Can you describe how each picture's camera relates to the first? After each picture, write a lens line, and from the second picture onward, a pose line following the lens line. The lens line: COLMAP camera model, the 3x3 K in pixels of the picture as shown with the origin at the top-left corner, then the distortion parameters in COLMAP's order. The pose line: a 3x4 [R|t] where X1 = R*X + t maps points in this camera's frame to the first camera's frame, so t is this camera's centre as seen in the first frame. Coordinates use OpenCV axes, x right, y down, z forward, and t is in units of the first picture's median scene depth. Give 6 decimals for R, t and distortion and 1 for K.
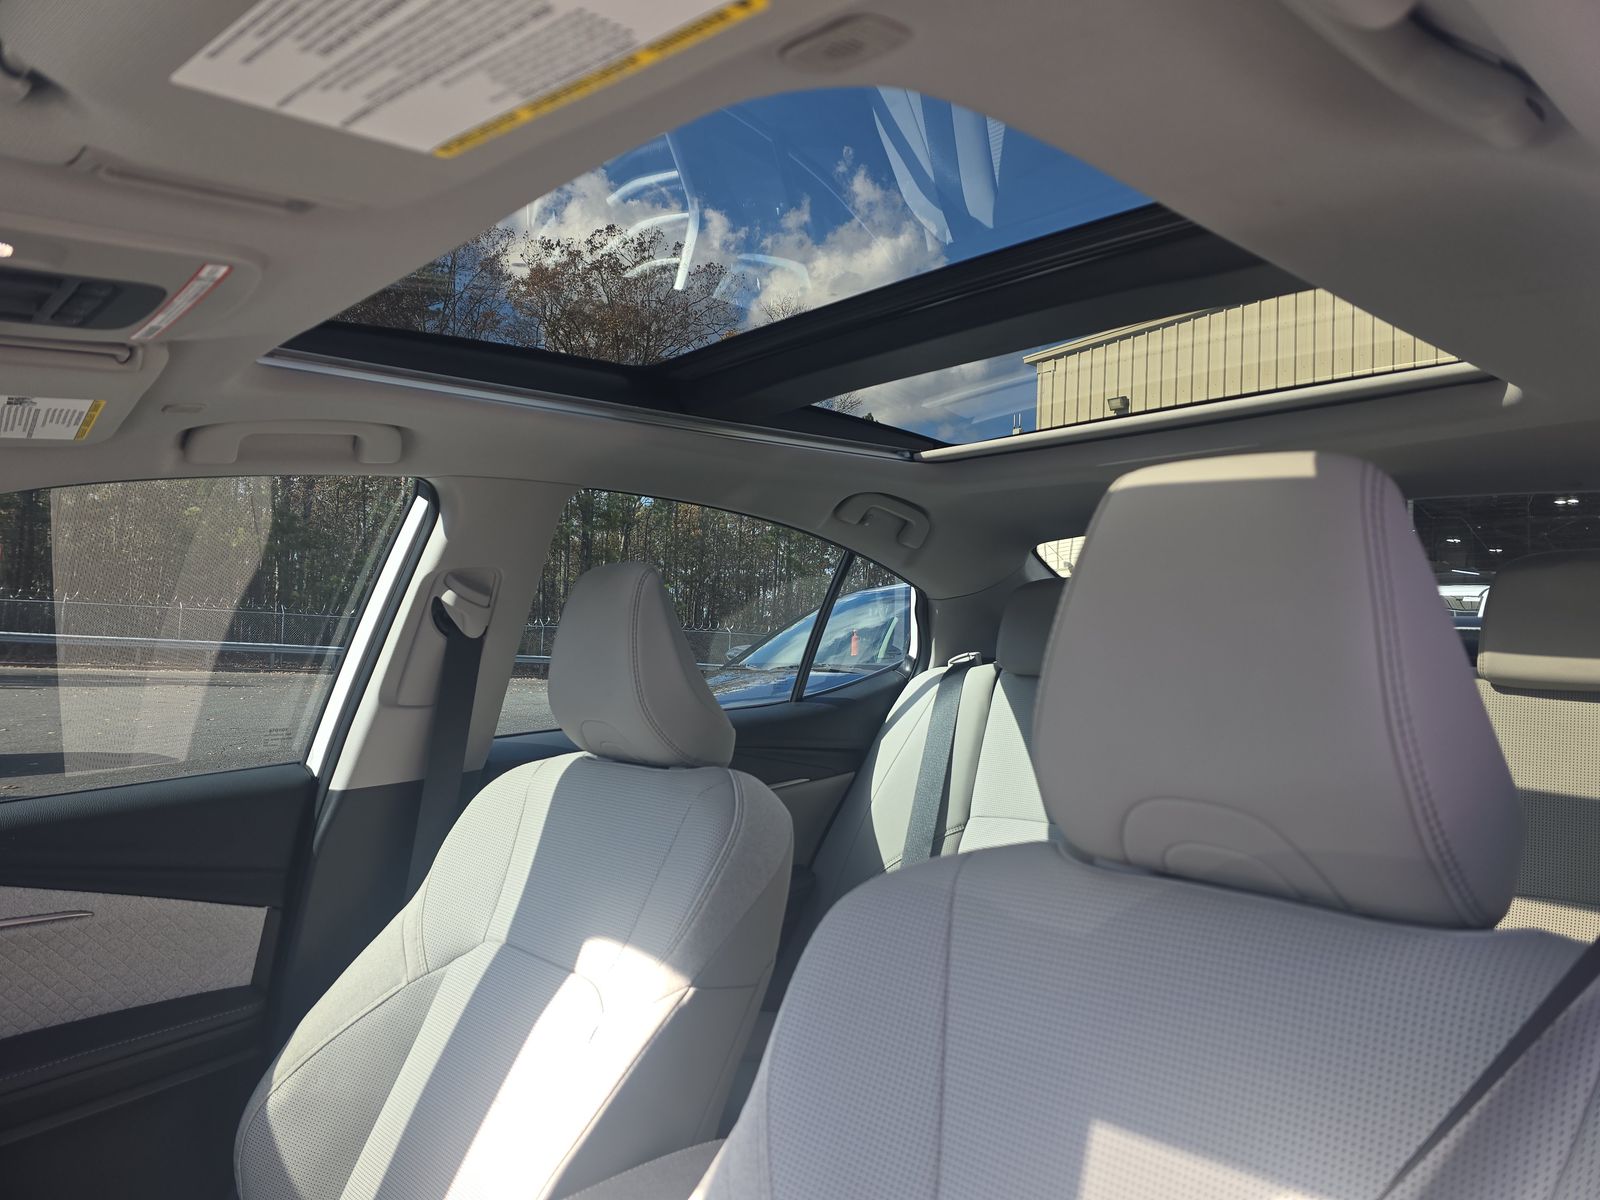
lens RADIAL K [[1064.5, 0, 799.8], [0, 1064.5, 597.9], [0, 0, 1]] dist [0.006553, -0.010993]
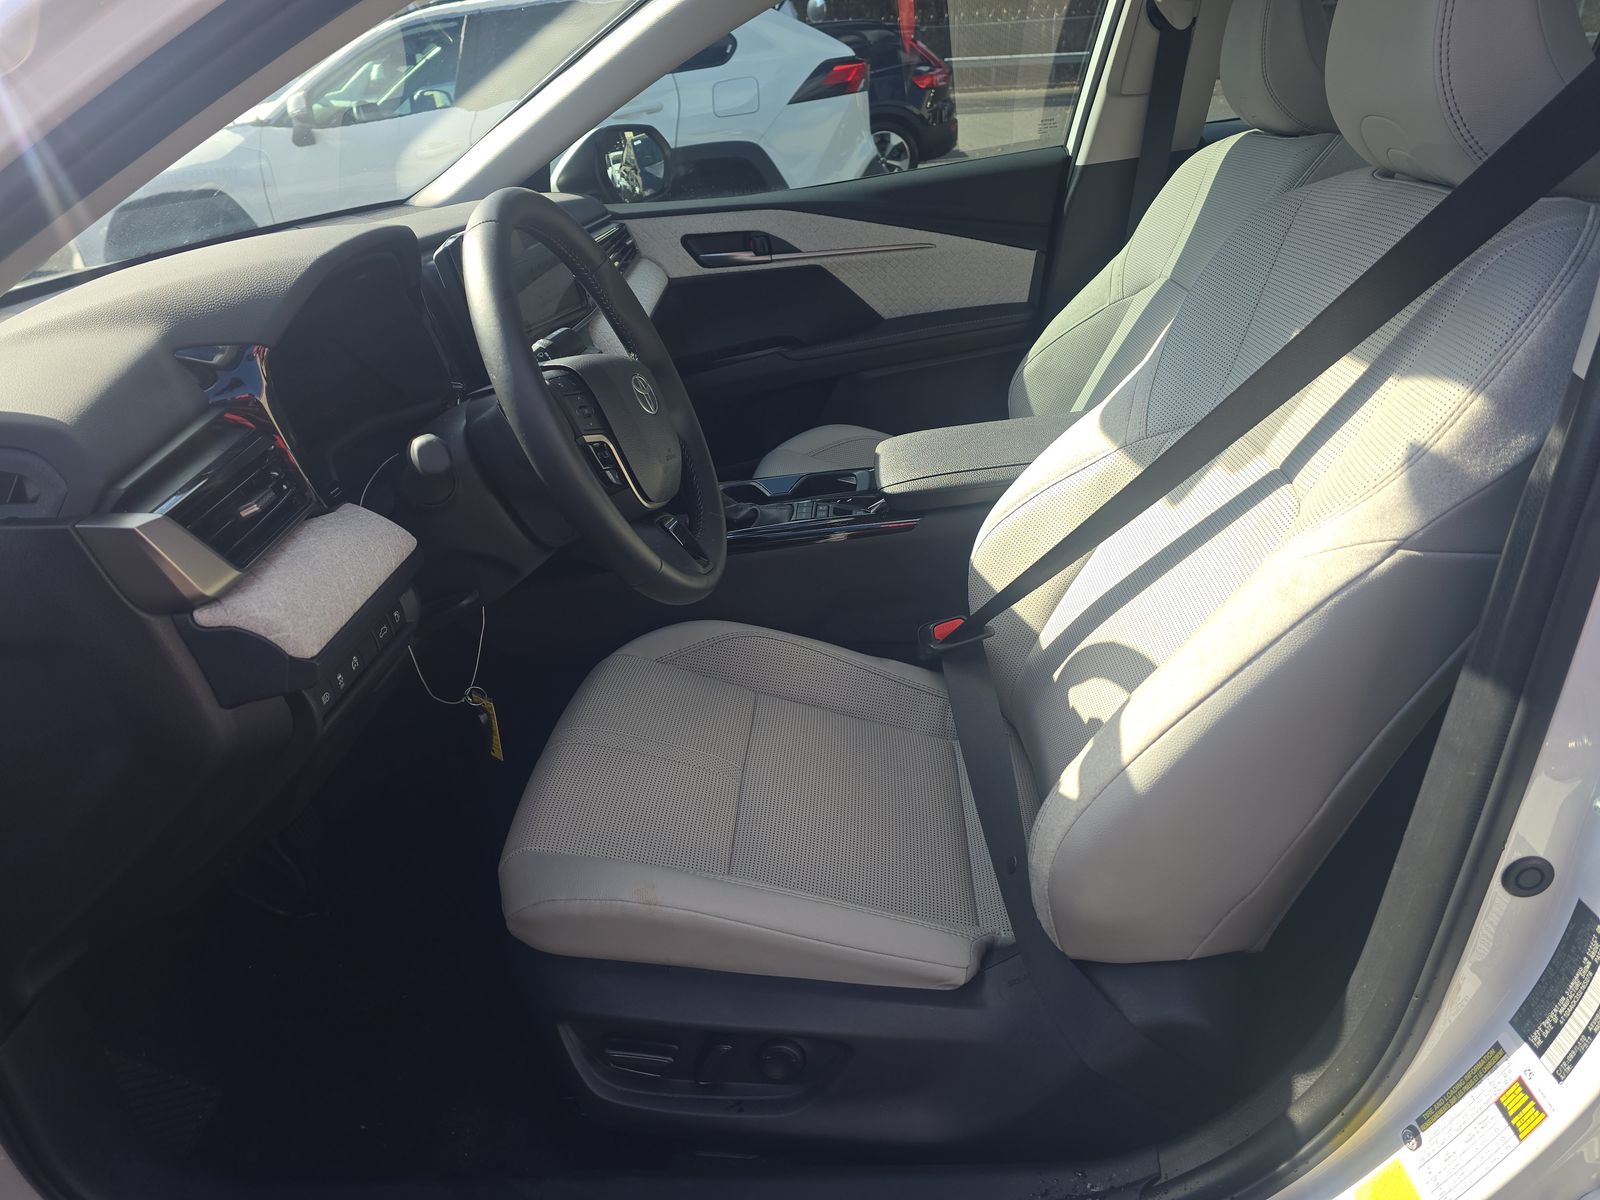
lens RADIAL K [[1064.5, 0, 800.9], [0, 1064.5, 601.2], [0, 0, 1]] dist [0.006553, -0.010993]
pose [[0.686799, 0.264616, -0.676968, 0.398629], [0.112579, 0.881409, 0.458743, 0.006389], [0.718076, -0.391276, 0.575560, -0.266211]]
